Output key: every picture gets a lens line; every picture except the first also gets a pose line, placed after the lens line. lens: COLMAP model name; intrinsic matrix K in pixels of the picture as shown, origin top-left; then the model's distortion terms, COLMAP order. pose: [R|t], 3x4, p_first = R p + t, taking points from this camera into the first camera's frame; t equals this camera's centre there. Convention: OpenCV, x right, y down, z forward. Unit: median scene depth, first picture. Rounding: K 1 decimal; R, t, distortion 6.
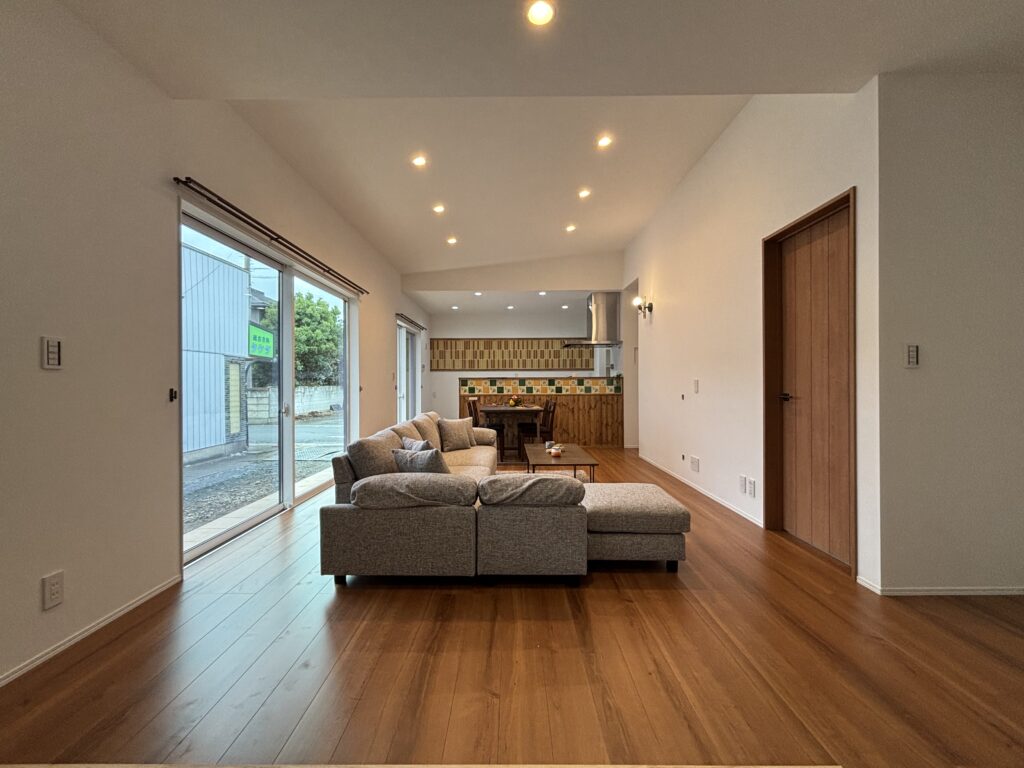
lens RADIAL K [[414.8, 0, 507.5], [0, 414.8, 383.1], [0, 0, 1]] dist [0.022474, -0.005075]
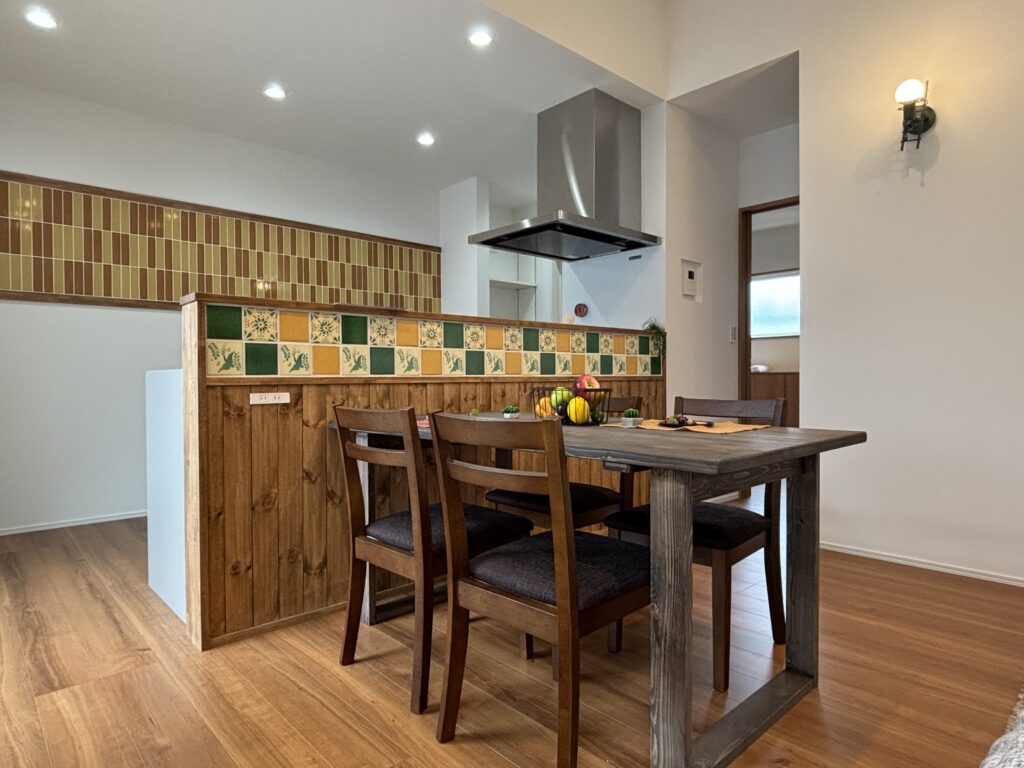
lens RADIAL K [[606.6, 0, 510.1], [0, 606.6, 389.1], [0, 0, 1]] dist [-0.001025, -0.000902]
pose [[0.728919, -0.012129, 0.684492, -0.207063], [0.000311, 0.999849, 0.017386, 0.027296], [-0.684600, -0.012460, 0.728813, 0.689617]]
